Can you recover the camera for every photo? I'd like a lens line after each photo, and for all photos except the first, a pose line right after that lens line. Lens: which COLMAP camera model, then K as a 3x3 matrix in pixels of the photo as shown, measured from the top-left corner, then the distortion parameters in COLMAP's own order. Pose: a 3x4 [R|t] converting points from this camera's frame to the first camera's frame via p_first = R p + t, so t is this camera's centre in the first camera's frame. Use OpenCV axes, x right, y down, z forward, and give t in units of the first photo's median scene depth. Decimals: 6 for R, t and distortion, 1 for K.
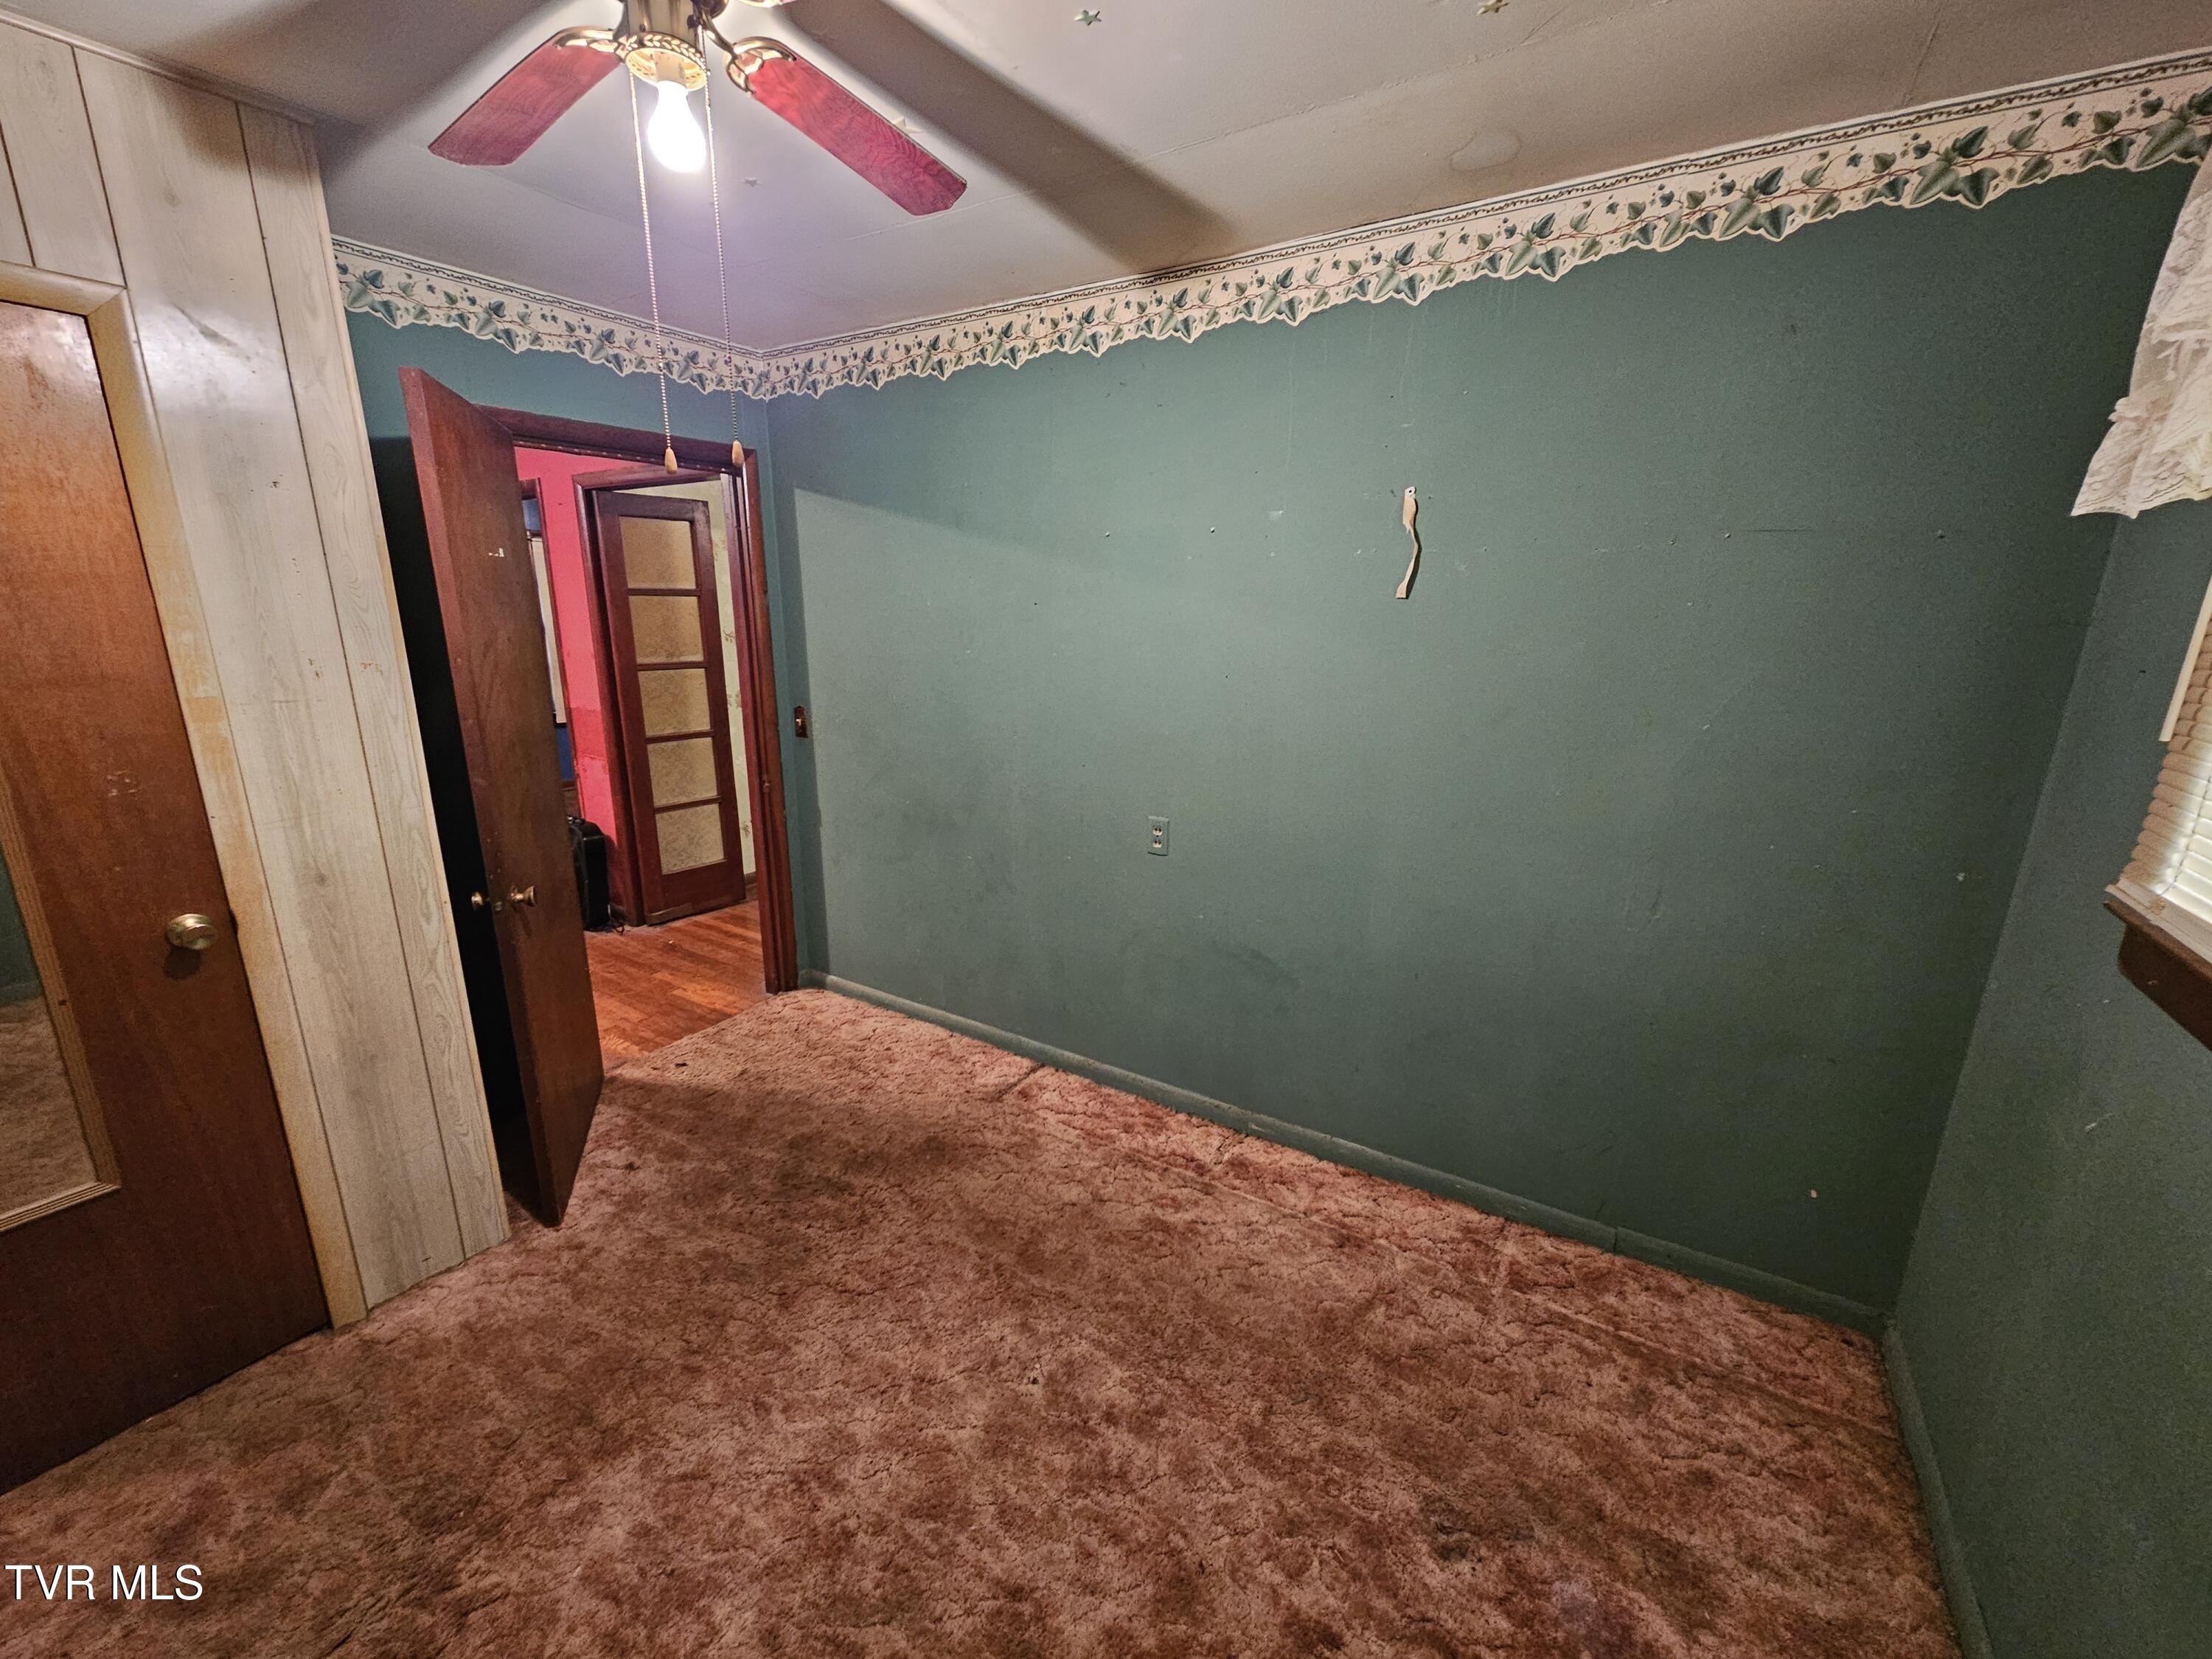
lens RADIAL K [[900.5, 0, 1099.6], [0, 900.5, 836.6], [0, 0, 1]] dist [-0.001681, -0.000080]
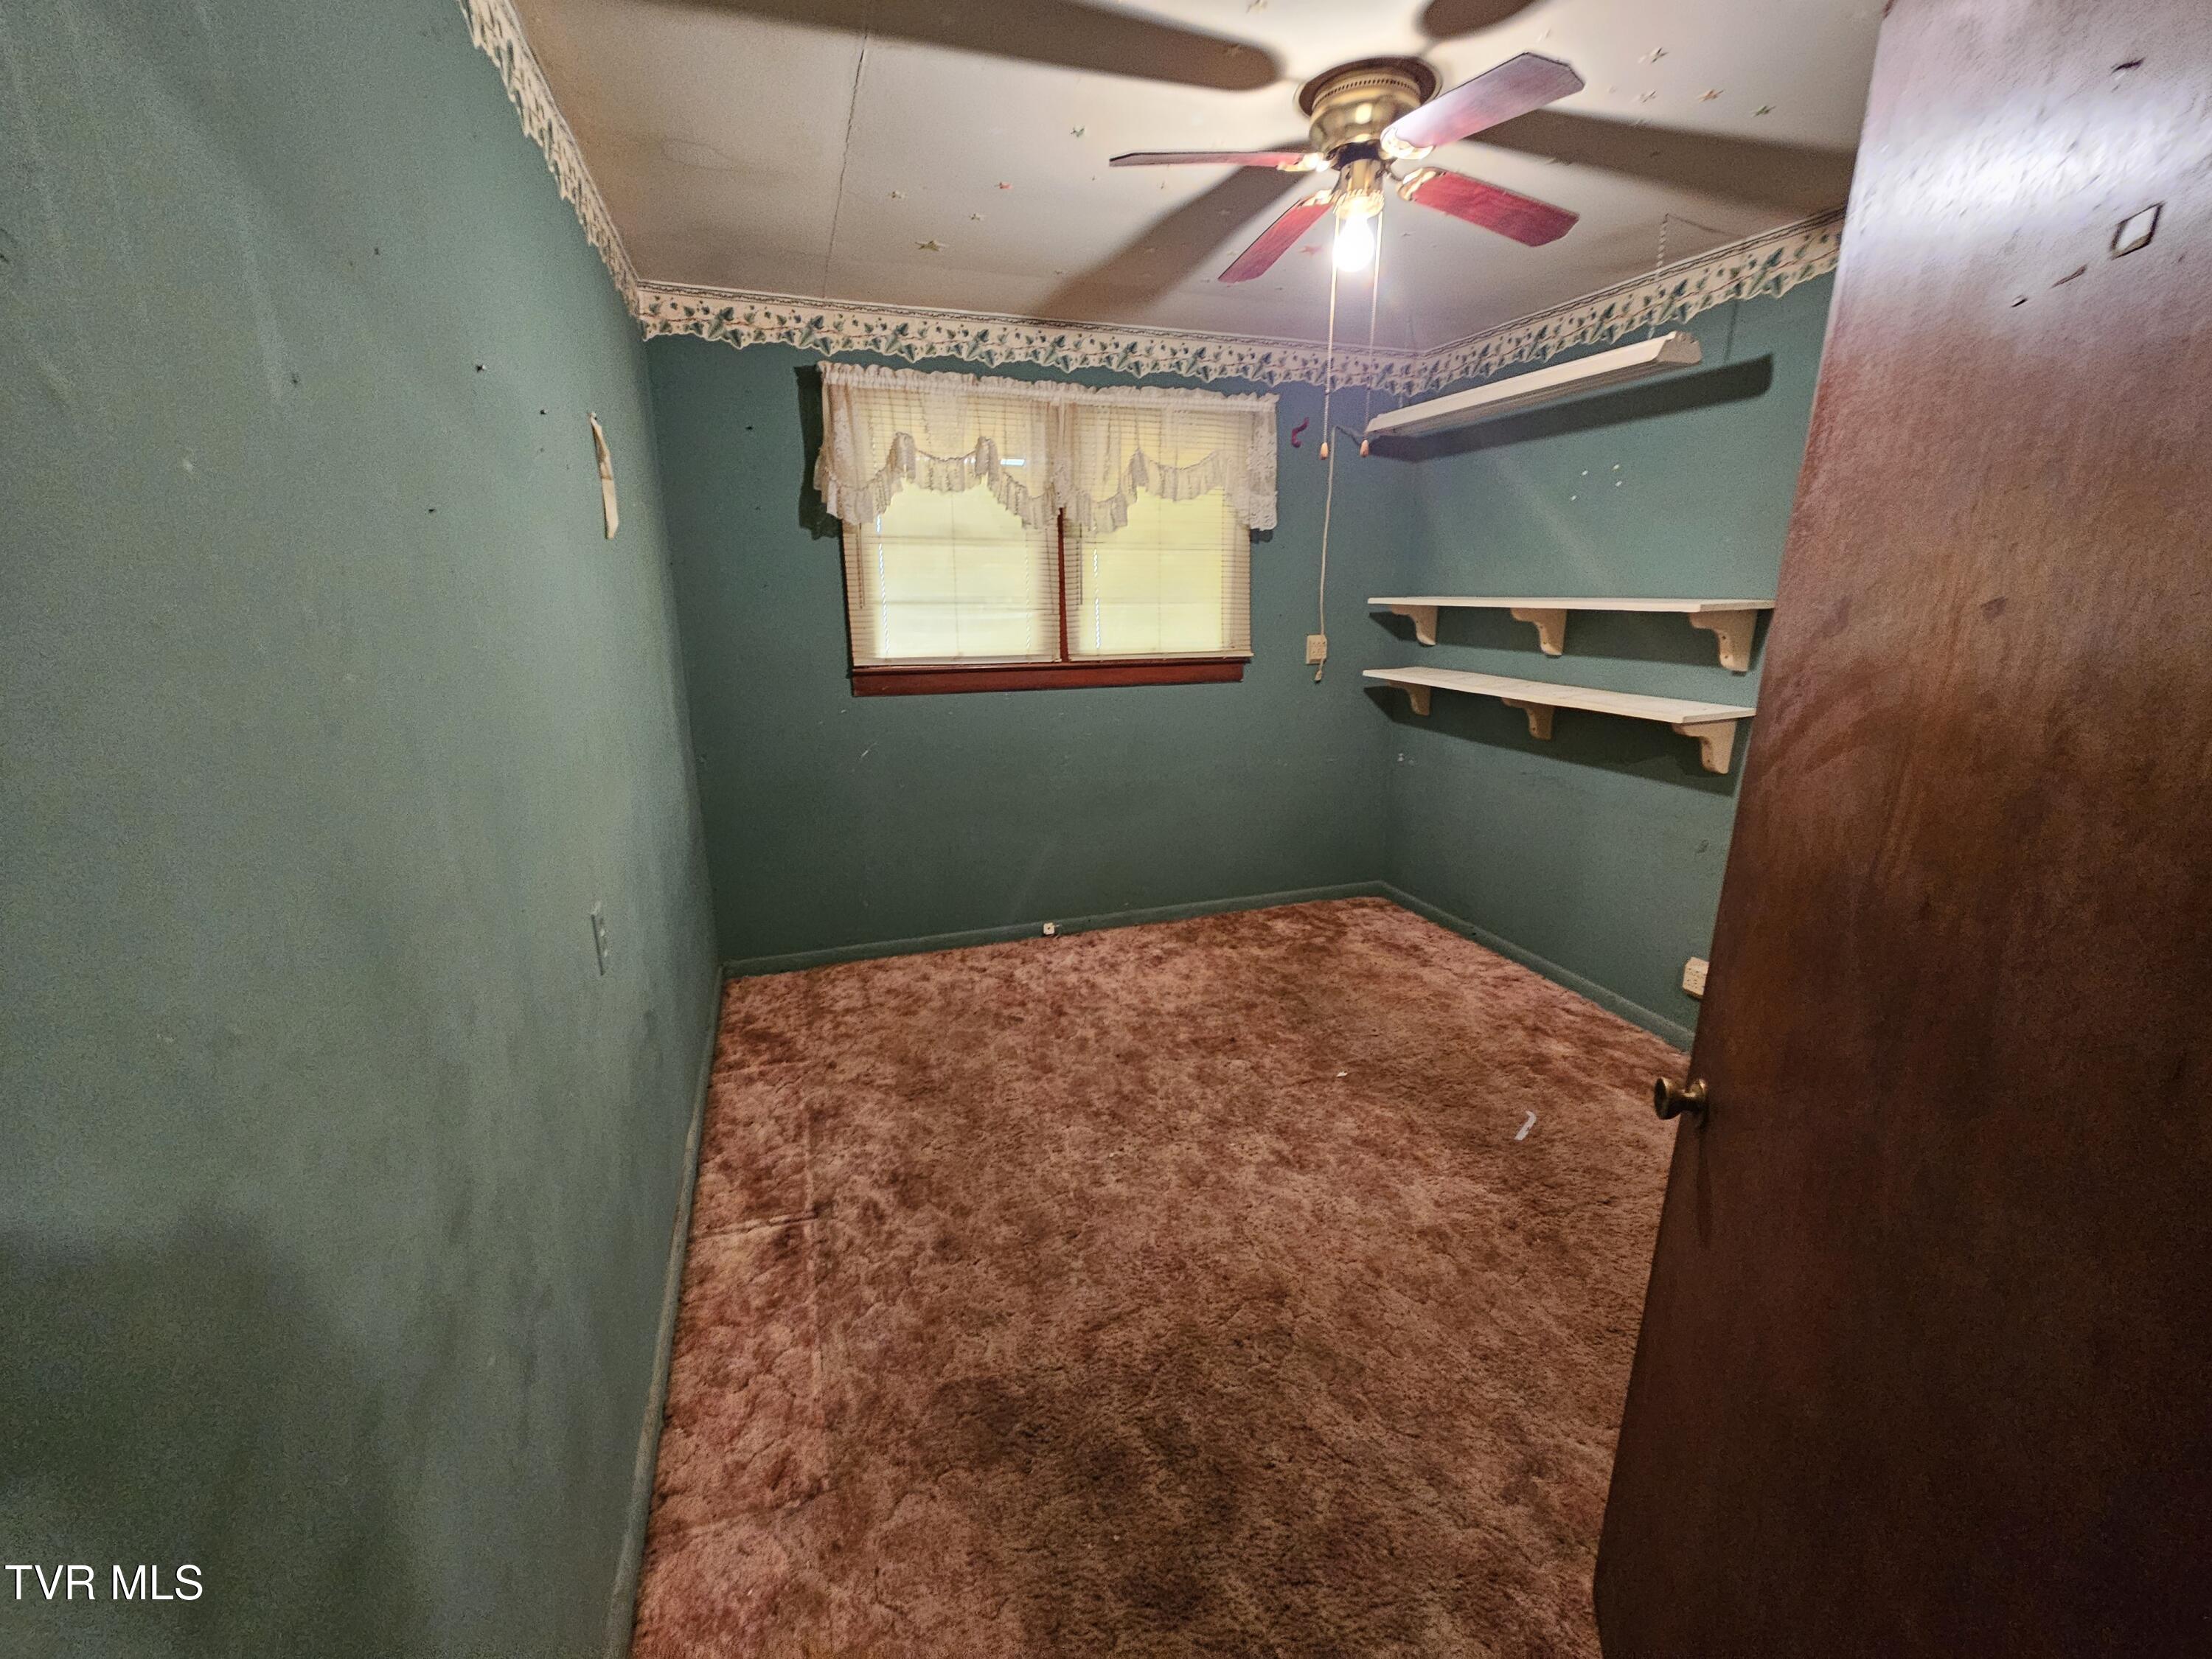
lens RADIAL K [[900.5, 0, 1102.8], [0, 900.5, 829.6], [0, 0, 1]] dist [-0.001681, -0.000080]
pose [[-0.779382, -0.166255, 0.604089, -0.708658], [0.157252, 0.881386, 0.445455, -0.357883], [-0.606494, 0.442174, -0.660793, 1.554596]]
